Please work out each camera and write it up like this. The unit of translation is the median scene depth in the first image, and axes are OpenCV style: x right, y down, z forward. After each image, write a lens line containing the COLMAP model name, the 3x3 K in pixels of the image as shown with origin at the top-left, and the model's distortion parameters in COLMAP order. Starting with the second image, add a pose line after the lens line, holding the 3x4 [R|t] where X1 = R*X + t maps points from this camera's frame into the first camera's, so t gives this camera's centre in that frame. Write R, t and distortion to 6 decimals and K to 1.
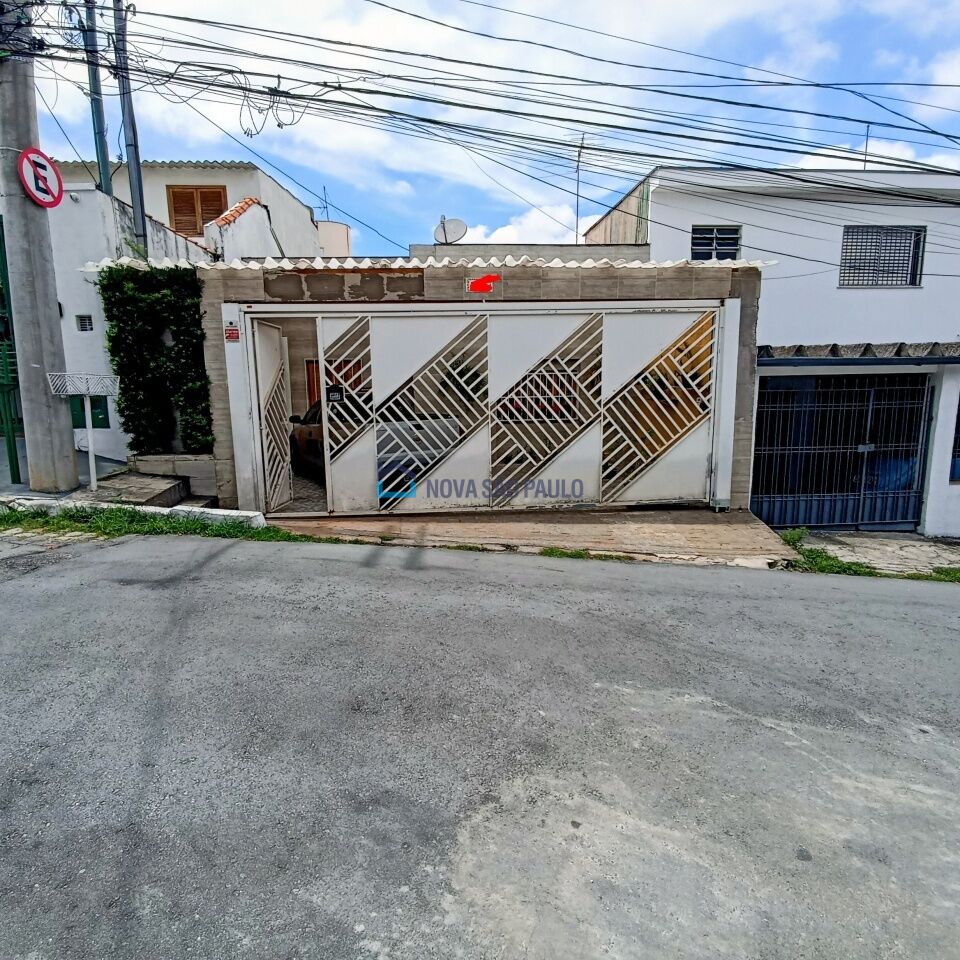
lens RADIAL K [[584.6, 0, 474.5], [0, 584.6, 486.3], [0, 0, 1]] dist [0.000292, -0.004840]
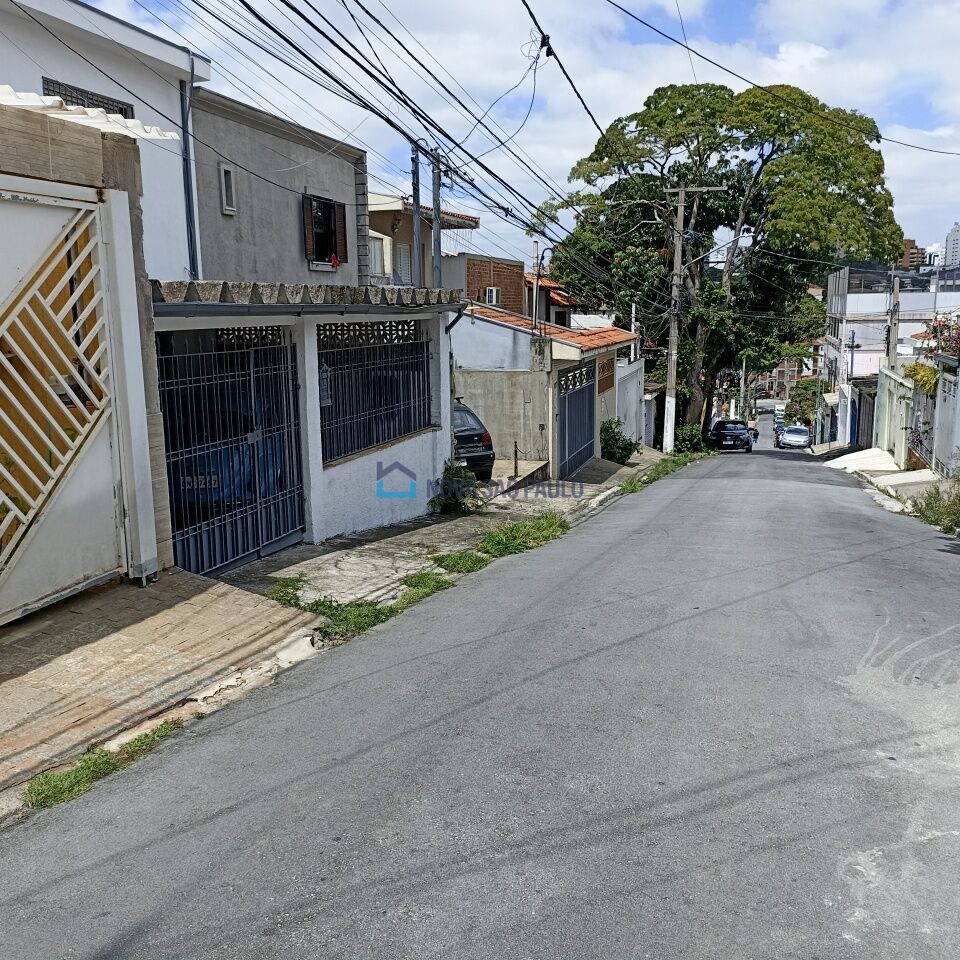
lens RADIAL K [[948.9, 0, 479.5], [0, 948.9, 475.7], [0, 0, 1]] dist [0.039242, 0.007627]
pose [[0.355483, -0.152334, 0.922186, -0.285955], [0.163737, 0.981522, 0.099019, -0.096654], [-0.920229, 0.115796, 0.373857, 0.394218]]
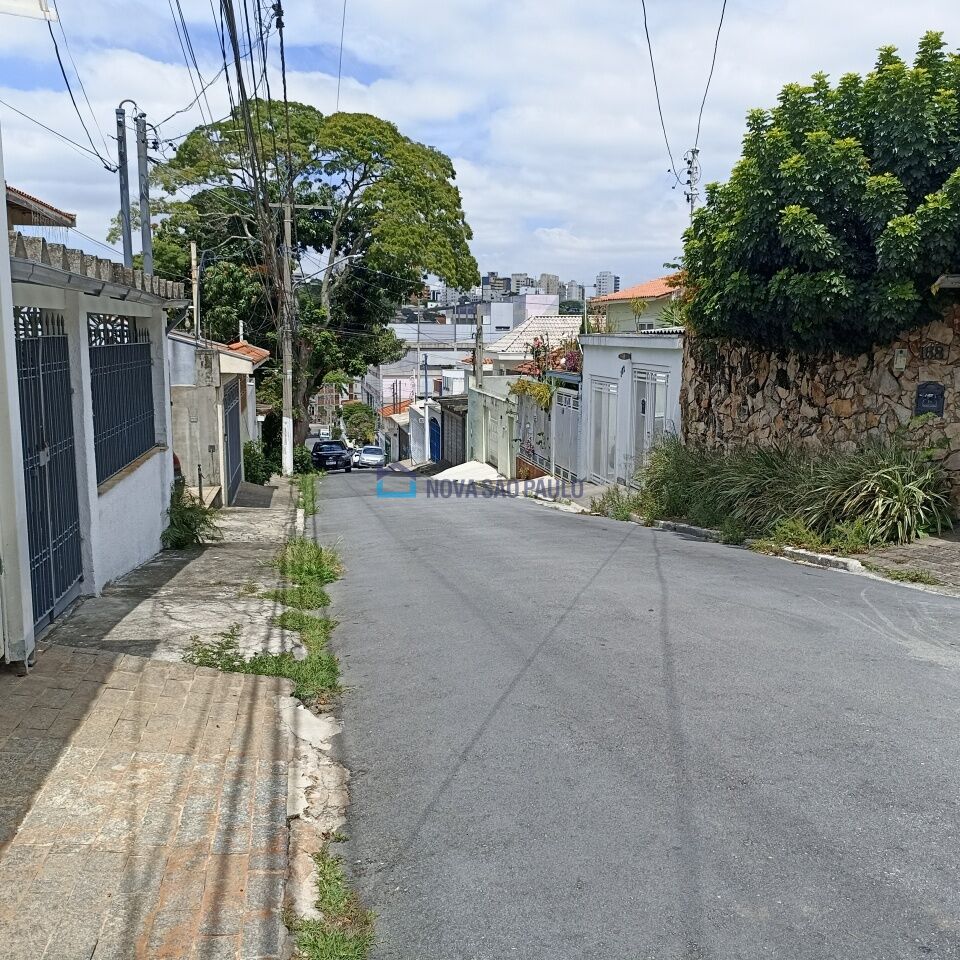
lens RADIAL K [[948.9, 0, 479.5], [0, 948.9, 475.7], [0, 0, 1]] dist [0.039242, 0.007627]
pose [[-0.127985, -0.131801, 0.982979, -0.196936], [0.162503, 0.974948, 0.151883, -0.125285], [-0.978372, 0.179176, -0.103360, 0.806775]]
